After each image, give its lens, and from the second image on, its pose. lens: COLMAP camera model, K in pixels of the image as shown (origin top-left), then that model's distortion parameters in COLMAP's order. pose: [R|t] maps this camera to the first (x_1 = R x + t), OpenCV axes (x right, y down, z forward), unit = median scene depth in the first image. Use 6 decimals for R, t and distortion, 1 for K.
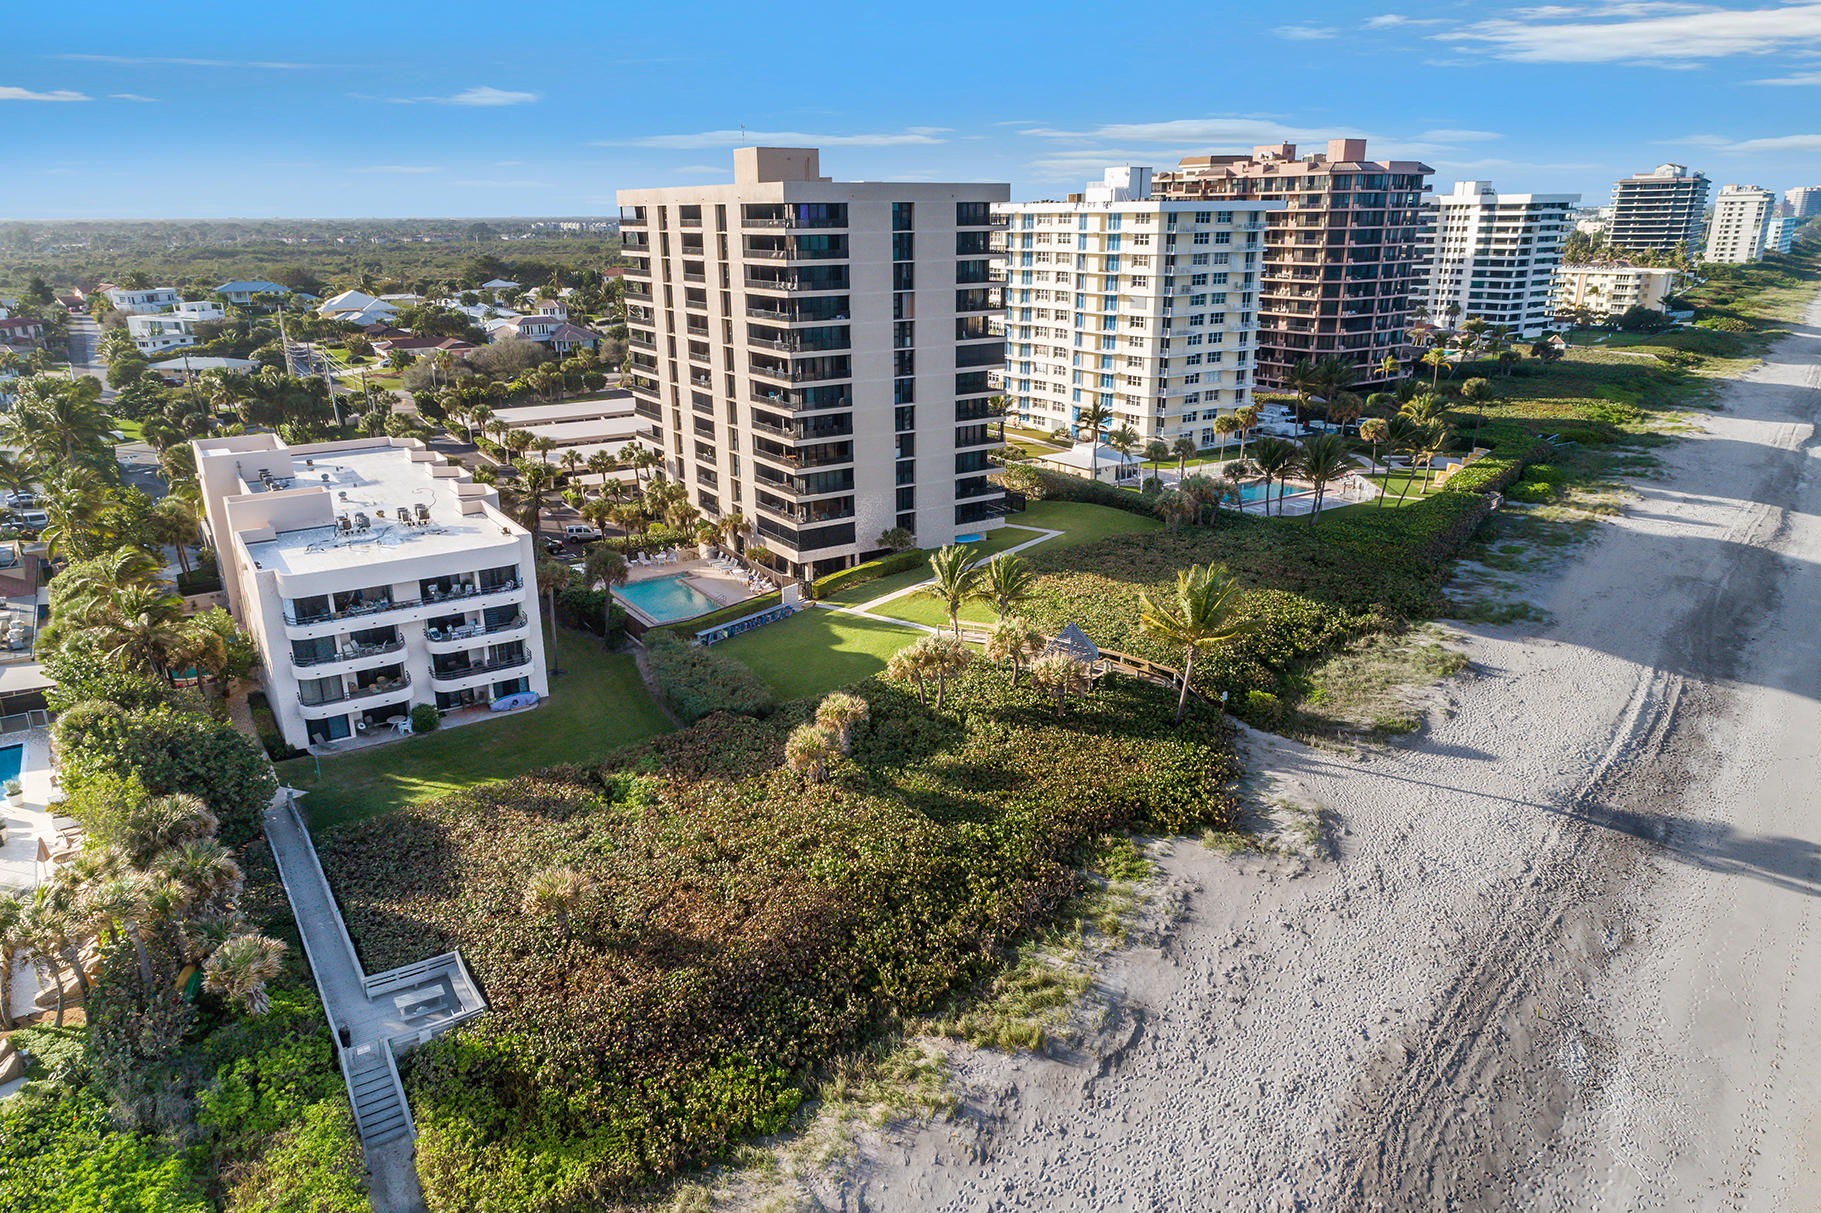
lens RADIAL K [[1204.3, 0, 910.5], [0, 1204.3, 606.5], [0, 0, 1]] dist [0.009131, 0.005046]
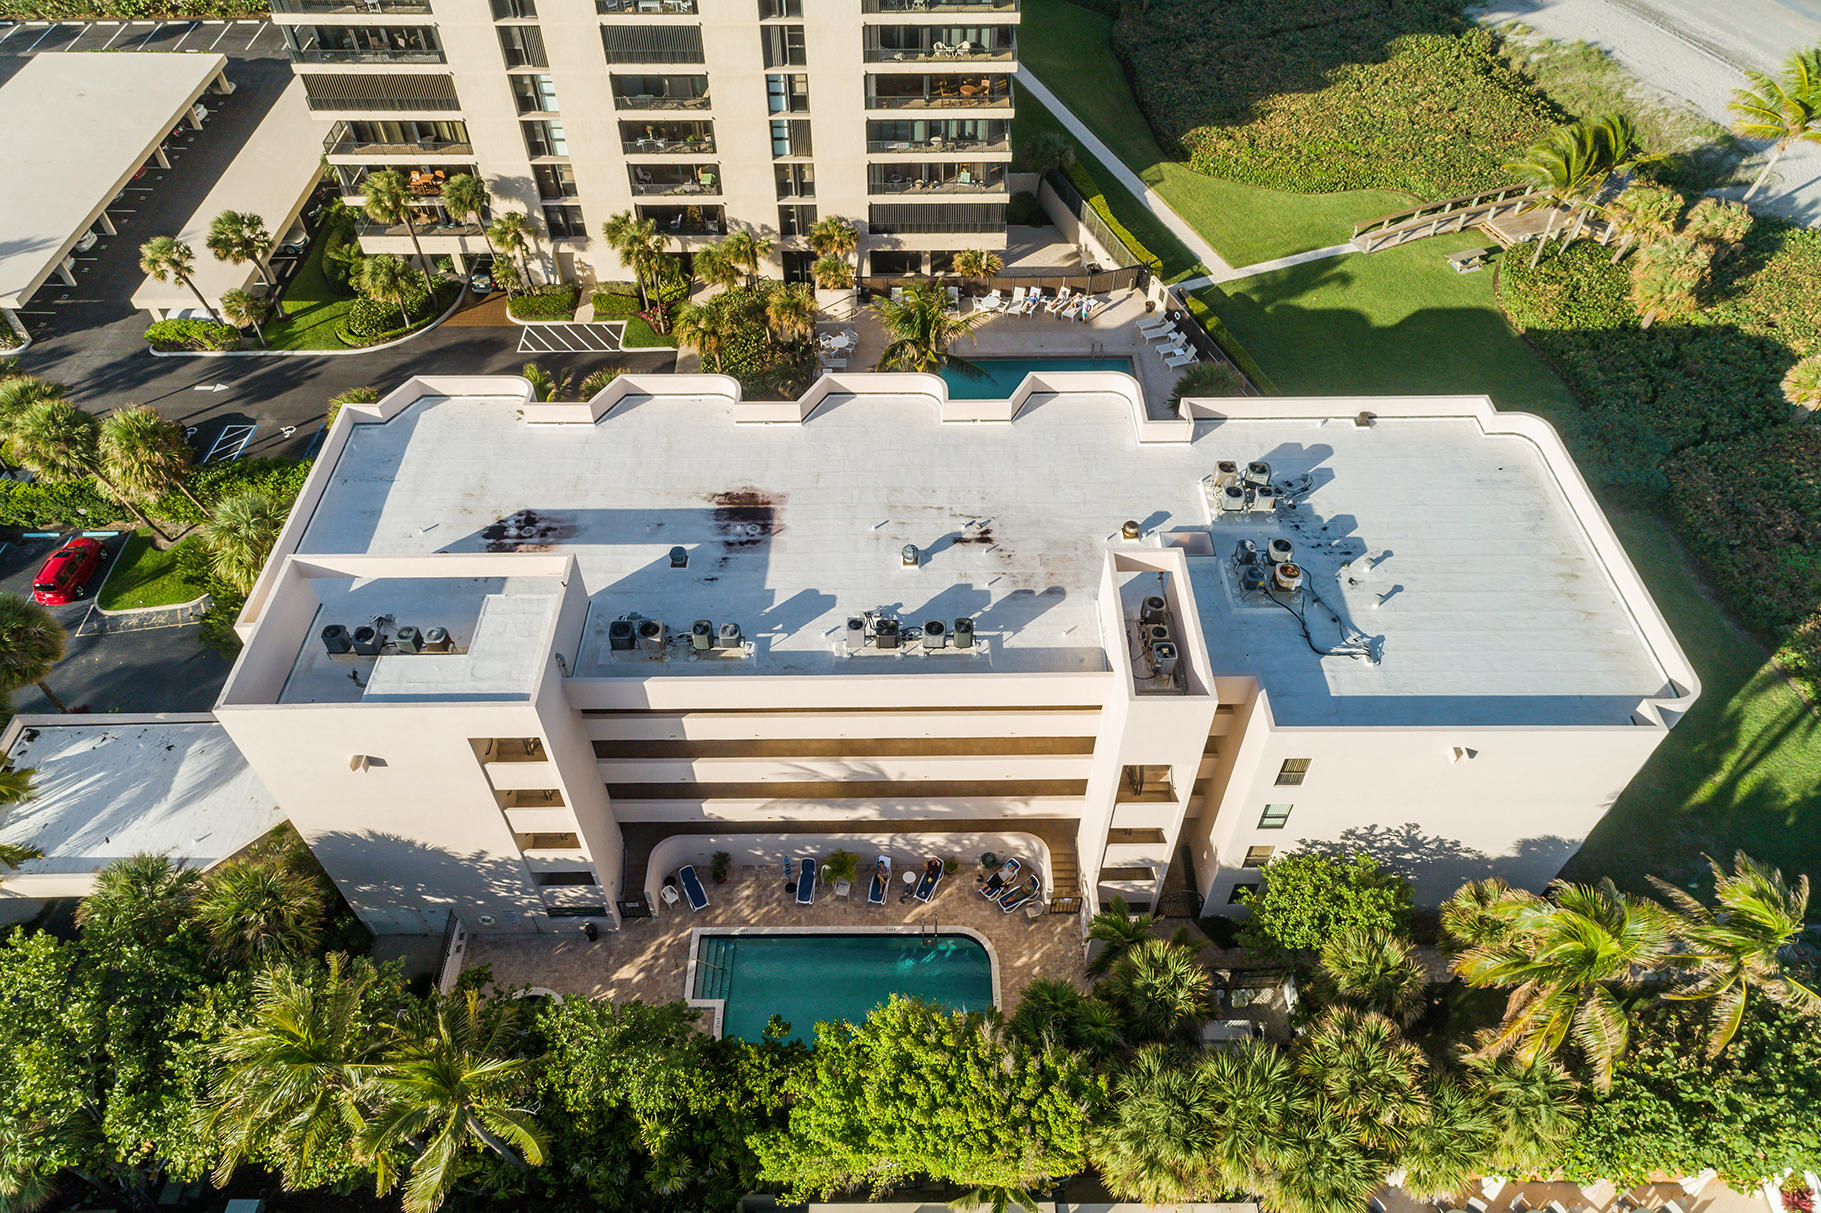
lens RADIAL K [[1204.3, 0, 910.5], [0, 1204.3, 606.5], [0, 0, 1]] dist [0.009131, 0.005046]
pose [[0.545471, -0.618876, 0.565203, -0.583035], [0.265181, 0.767155, 0.584082, -0.269037], [-0.795073, -0.168718, 0.582575, 0.576954]]
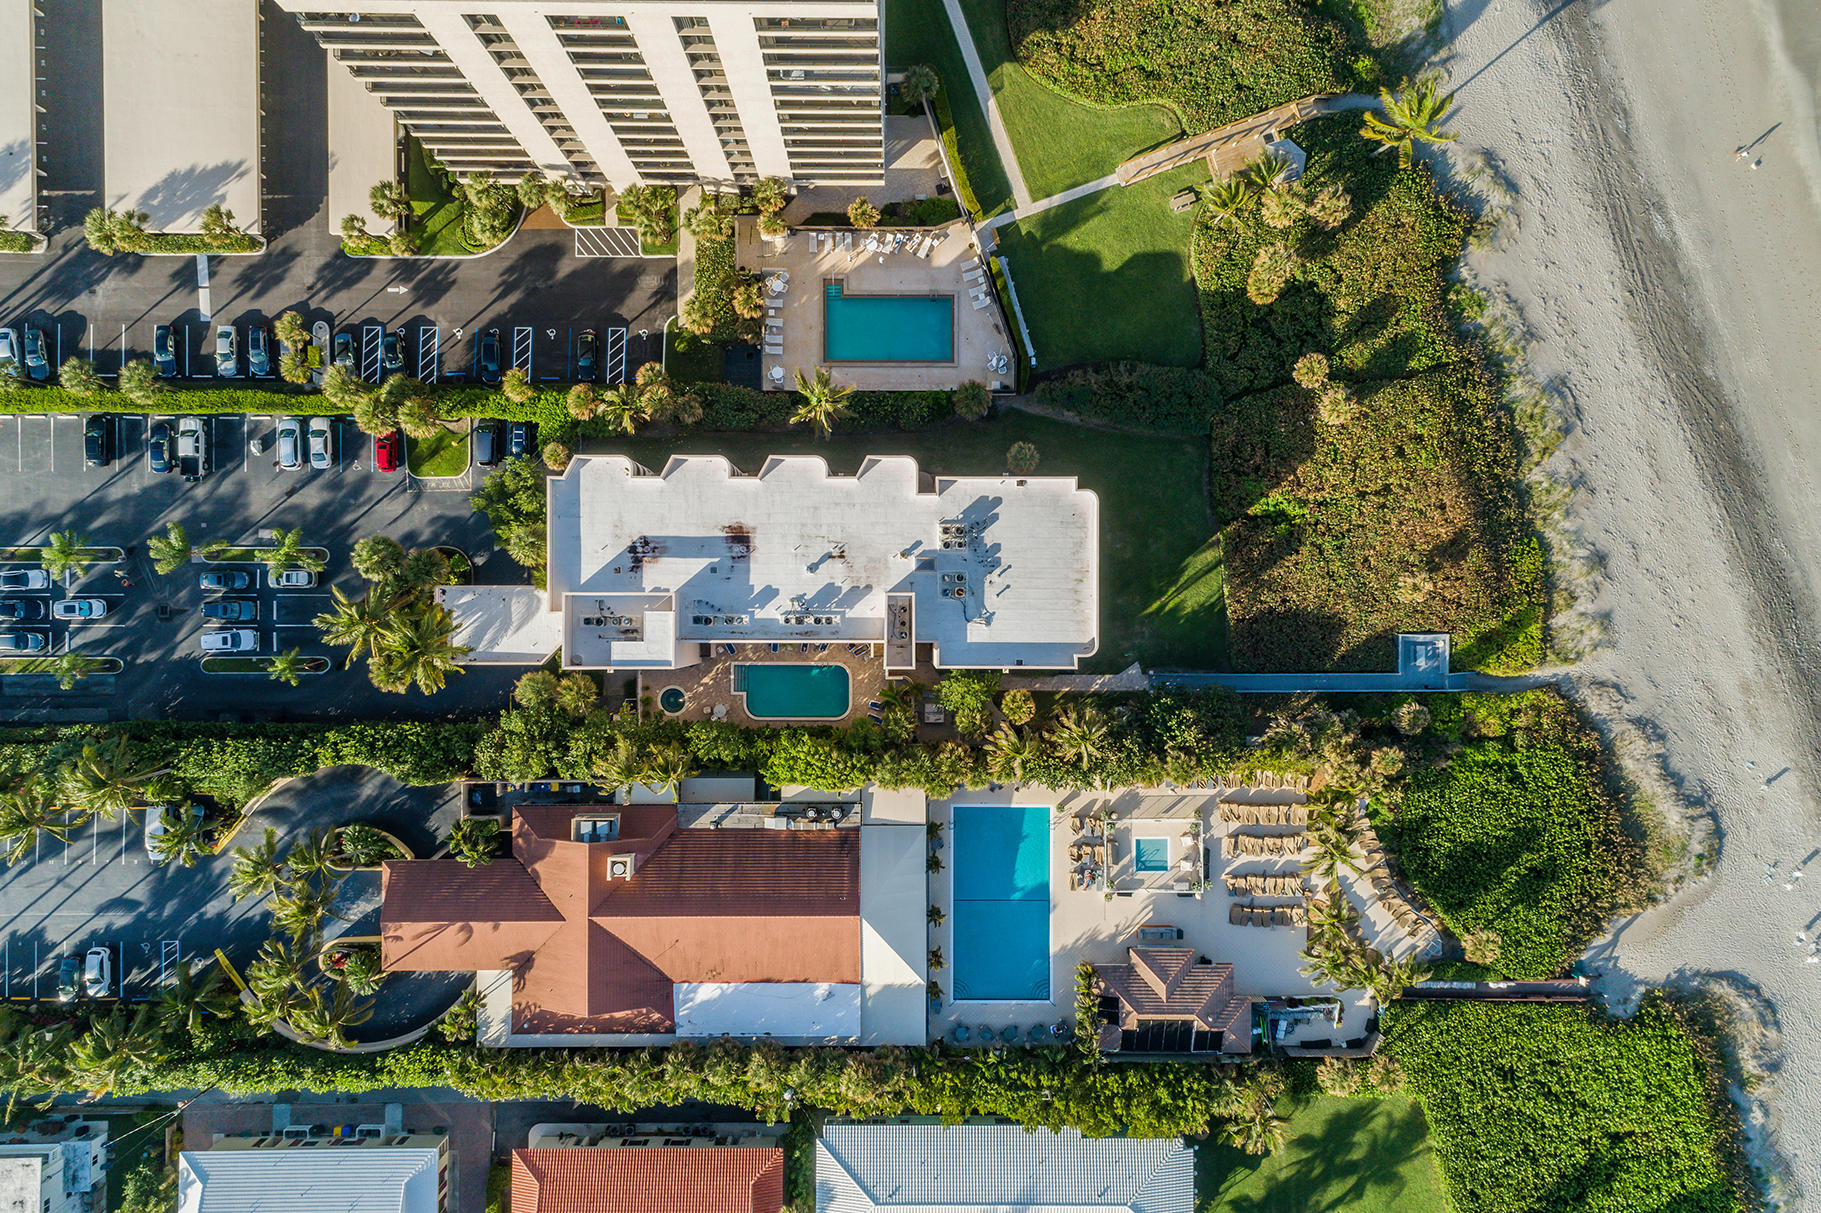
lens RADIAL K [[1204.3, 0, 910.5], [0, 1204.3, 606.5], [0, 0, 1]] dist [0.009131, 0.005046]
pose [[0.553316, -0.832877, 0.012500, -0.365137], [0.257073, 0.185020, 0.948515, -0.863984], [-0.792310, -0.521616, 0.316484, 0.444348]]
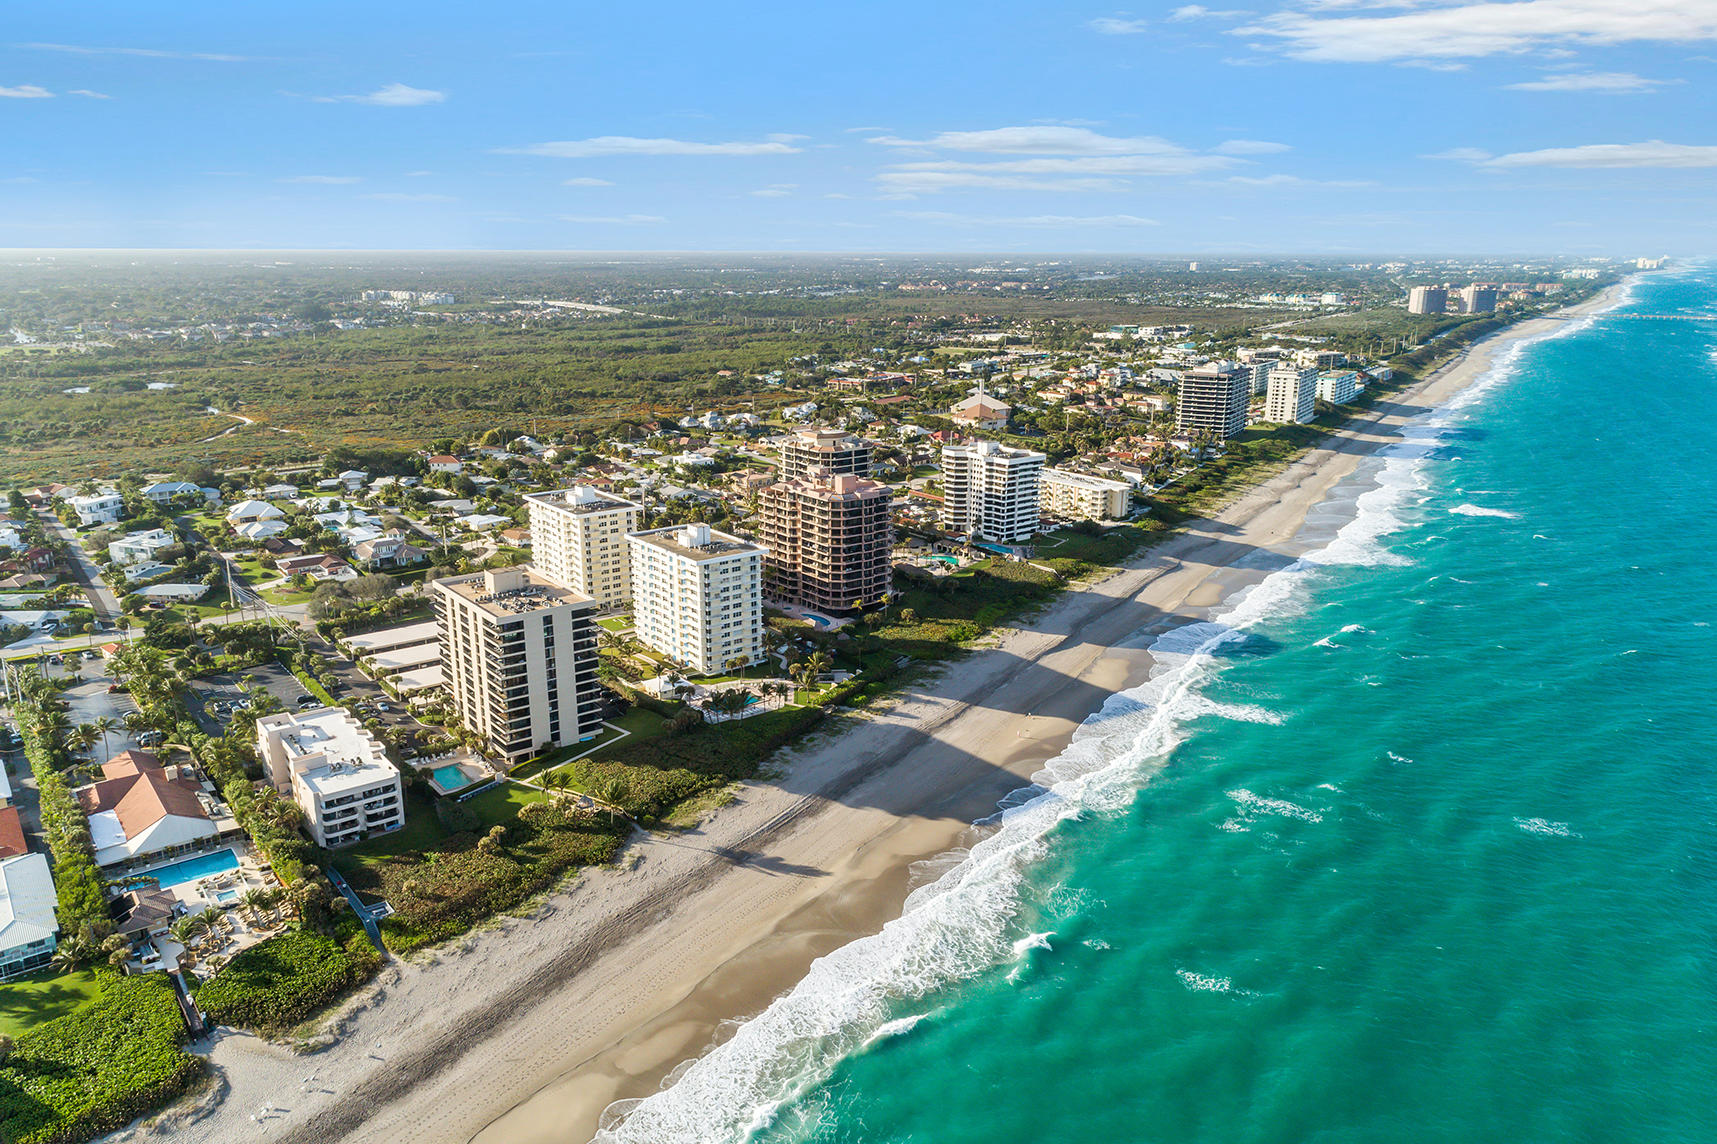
lens RADIAL K [[1165.1, 0, 858.5], [0, 1165.1, 572.0], [0, 0, 1]] dist [0.005623, -0.000200]
pose [[0.994840, -0.012307, 0.100709, 0.363221], [0.018166, 0.998182, -0.057467, -0.249067], [-0.099818, 0.059000, 0.993255, -1.373804]]
